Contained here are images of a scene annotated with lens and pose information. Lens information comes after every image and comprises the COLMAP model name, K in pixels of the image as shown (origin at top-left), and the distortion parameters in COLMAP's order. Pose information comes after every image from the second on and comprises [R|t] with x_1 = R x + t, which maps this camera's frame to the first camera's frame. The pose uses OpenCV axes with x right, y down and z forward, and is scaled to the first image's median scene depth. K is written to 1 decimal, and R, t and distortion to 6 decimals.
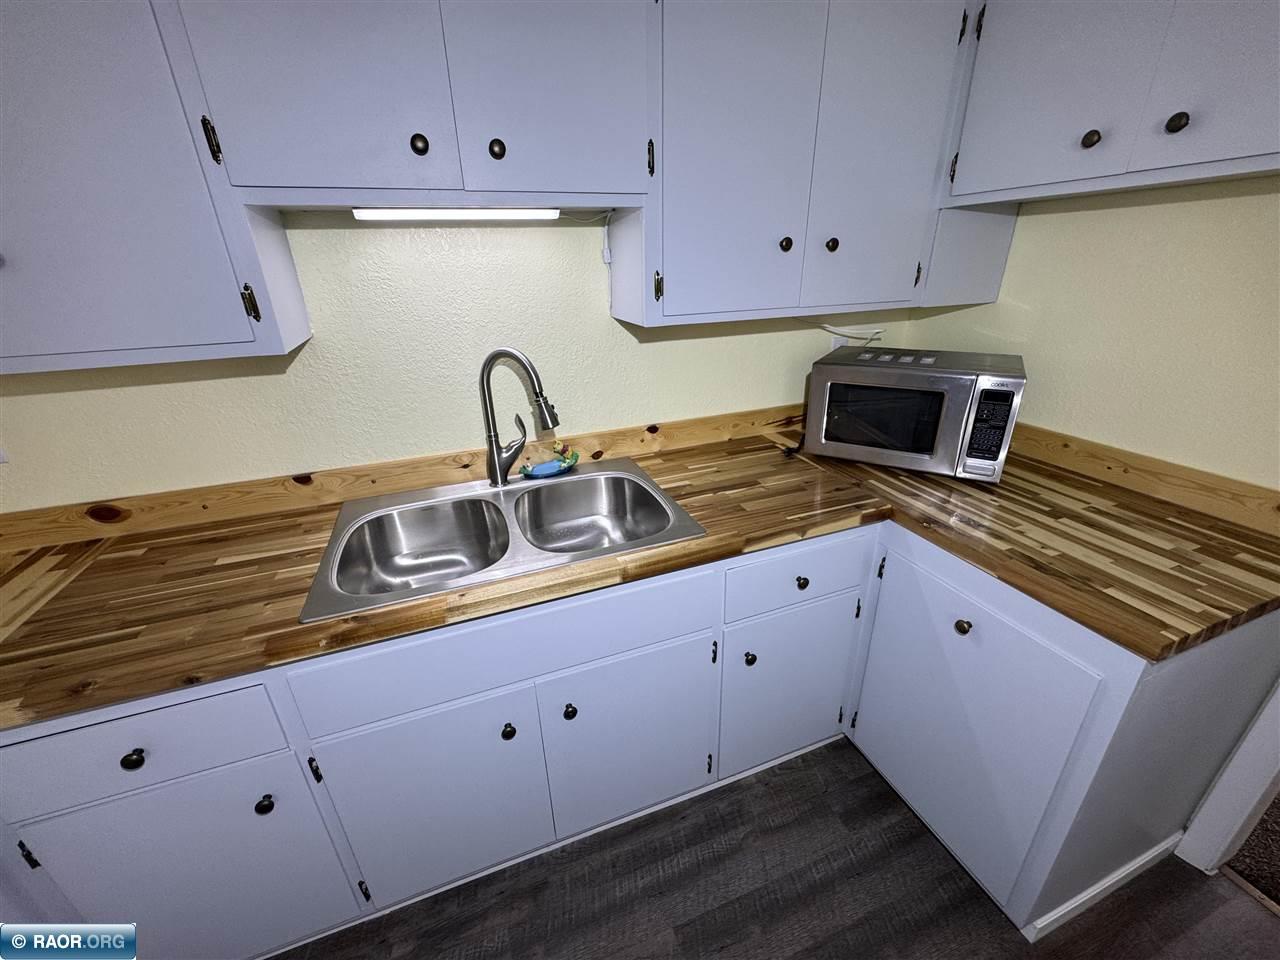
lens RADIAL K [[511.8, 0, 637.9], [0, 511.8, 480.4], [0, 0, 1]] dist [-0.002649, -0.000164]
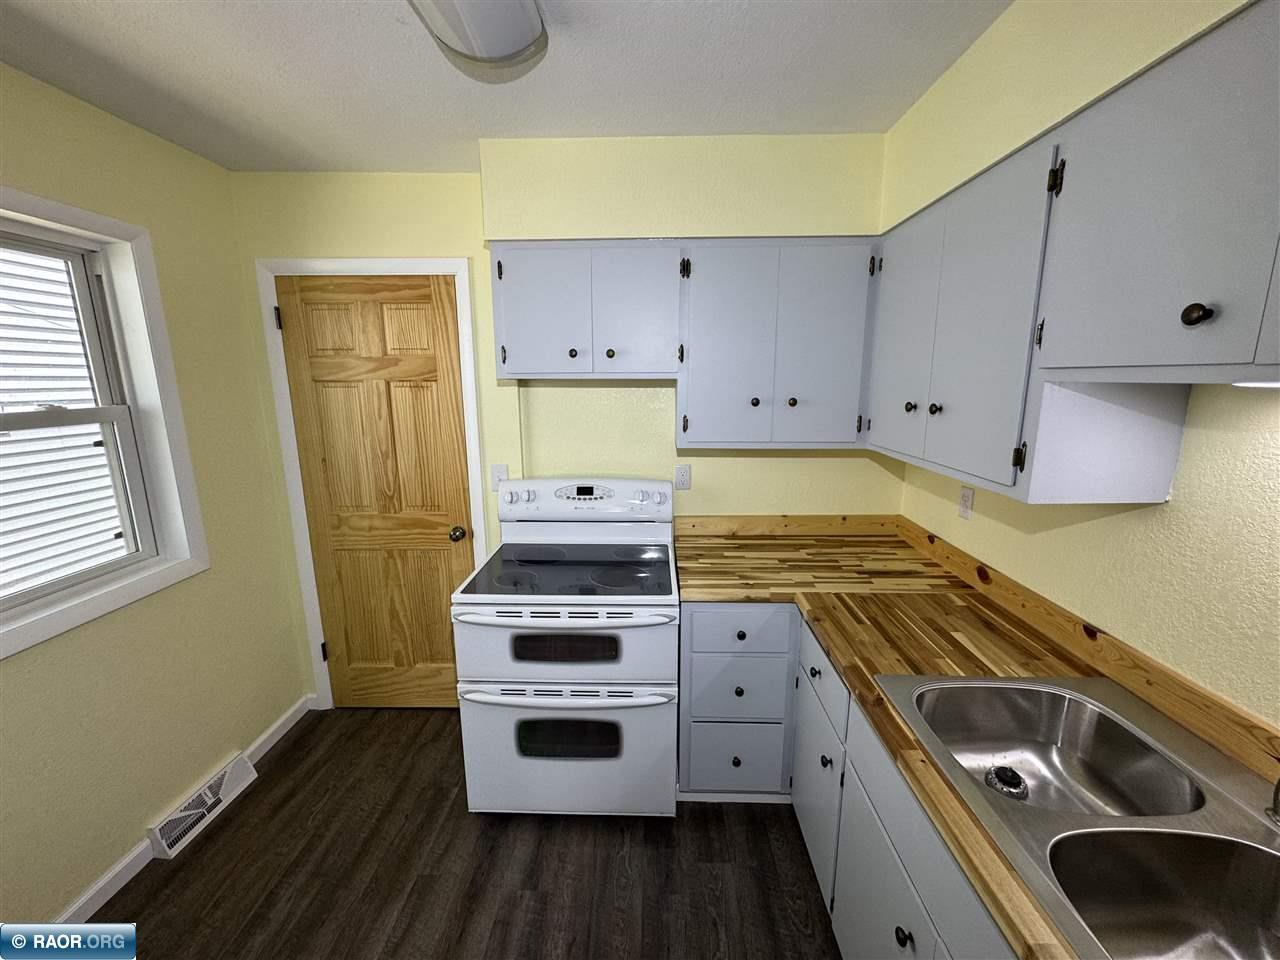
lens RADIAL K [[511.8, 0, 637.9], [0, 511.8, 480.4], [0, 0, 1]] dist [-0.002649, -0.000164]
pose [[-0.379142, 0.210237, -0.901139, 0.467505], [-0.350565, 0.868621, 0.350146, -0.291639], [0.856362, 0.448663, -0.255629, 0.414398]]
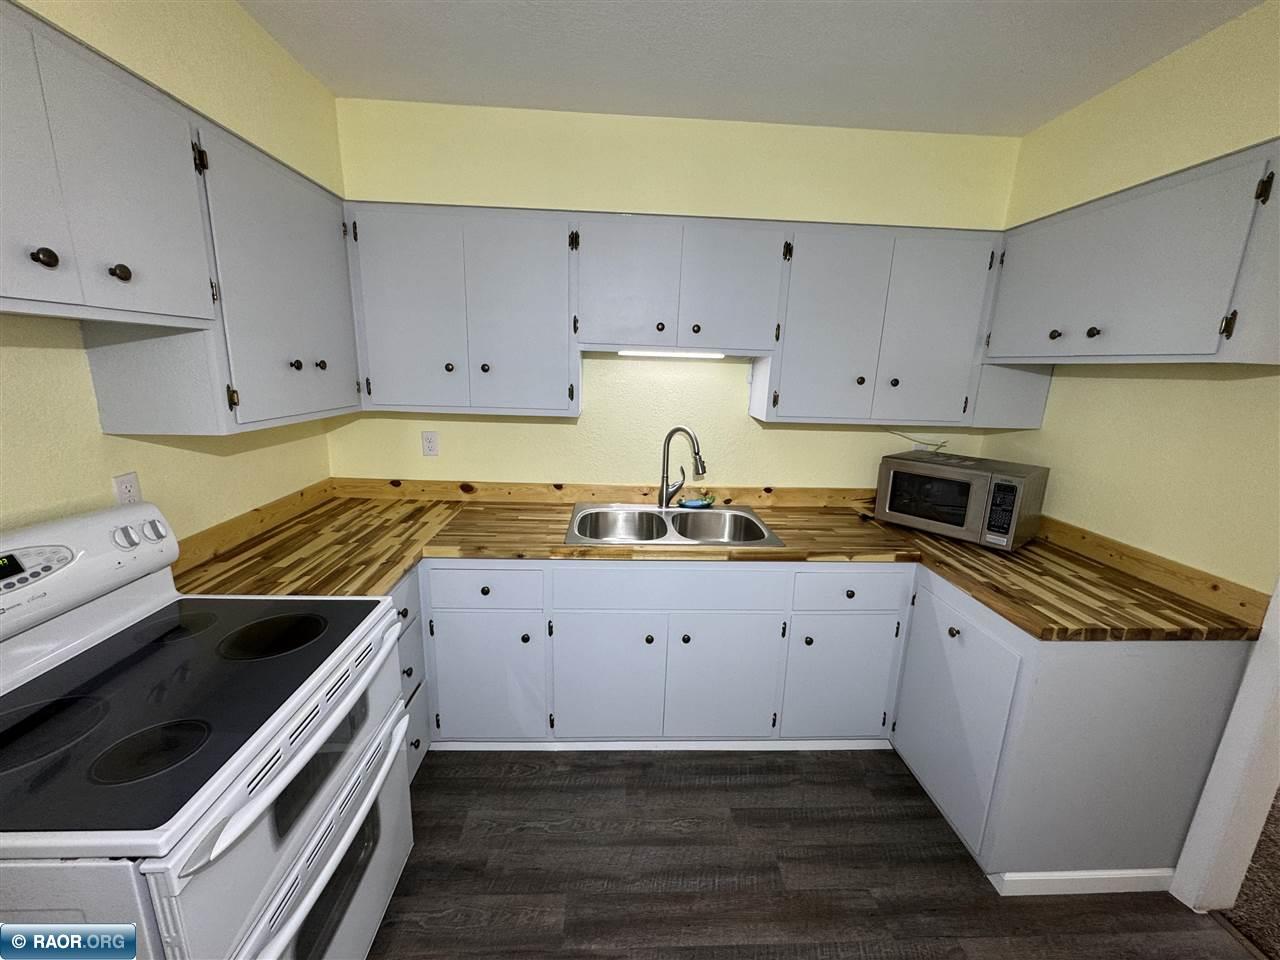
lens RADIAL K [[511.8, 0, 637.9], [0, 511.8, 480.4], [0, 0, 1]] dist [-0.002649, -0.000164]
pose [[0.950263, 0.123247, -0.286024, 0.115222], [-0.172915, 0.972602, -0.155387, 0.211591], [0.259036, 0.197117, 0.945540, -0.629498]]
